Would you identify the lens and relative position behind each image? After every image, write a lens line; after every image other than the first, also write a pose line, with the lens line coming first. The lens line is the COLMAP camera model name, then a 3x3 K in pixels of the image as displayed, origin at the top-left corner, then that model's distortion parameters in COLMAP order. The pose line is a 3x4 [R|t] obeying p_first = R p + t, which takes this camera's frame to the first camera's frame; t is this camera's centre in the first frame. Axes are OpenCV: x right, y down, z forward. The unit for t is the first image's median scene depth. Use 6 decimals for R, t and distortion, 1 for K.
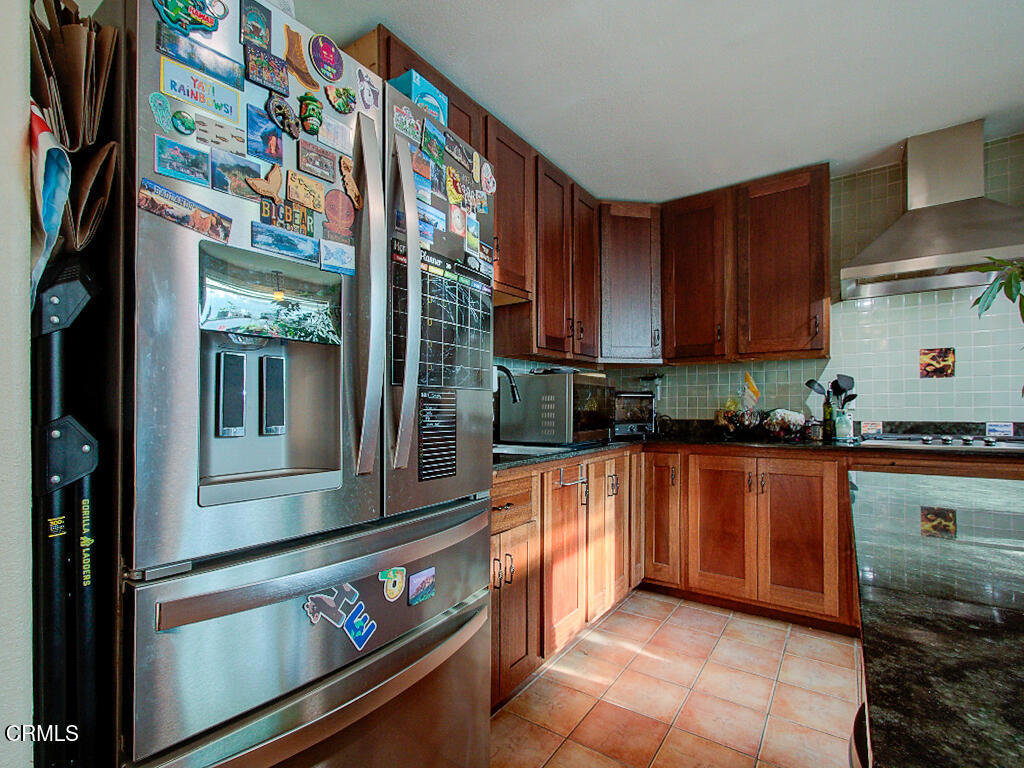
lens RADIAL K [[476.0, 0, 509.7], [0, 476.0, 388.7], [0, 0, 1]] dist [0.004178, 0.000858]
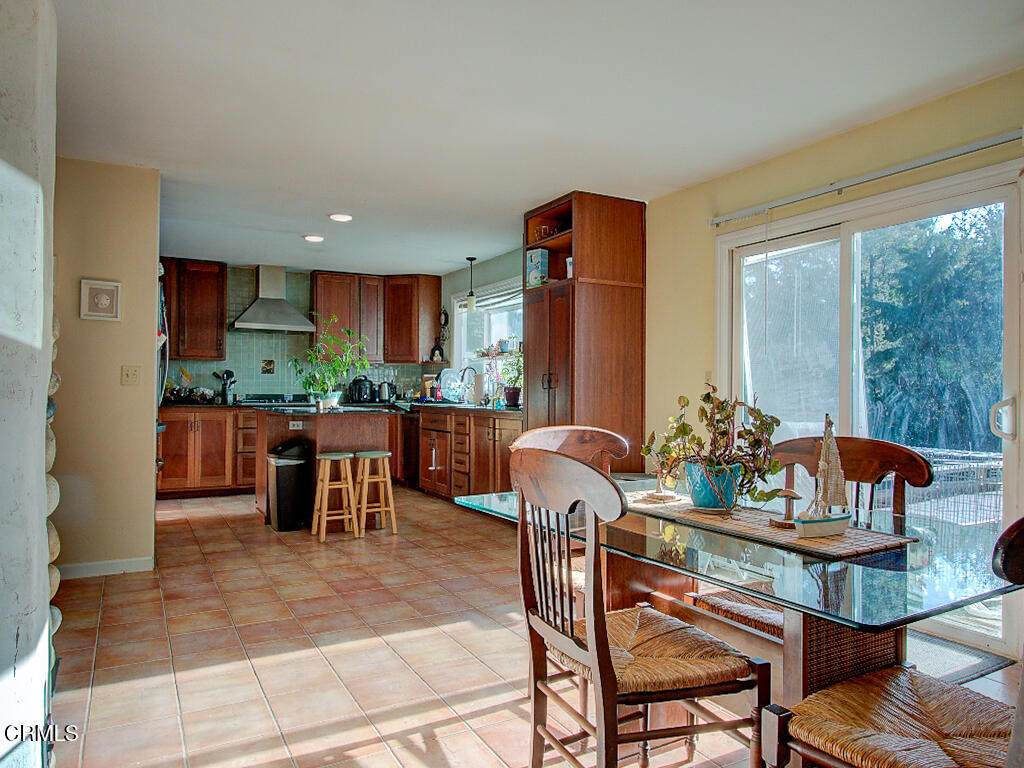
lens RADIAL K [[686.3, 0, 512.0], [0, 686.3, 384.0], [0, 0, 1]] dist [-0.000763, -0.000151]
pose [[0.432033, 0.004549, 0.901846, -1.390455], [-0.034511, 0.999338, 0.011492, -0.046842], [-0.901197, -0.036089, 0.431904, -1.309762]]
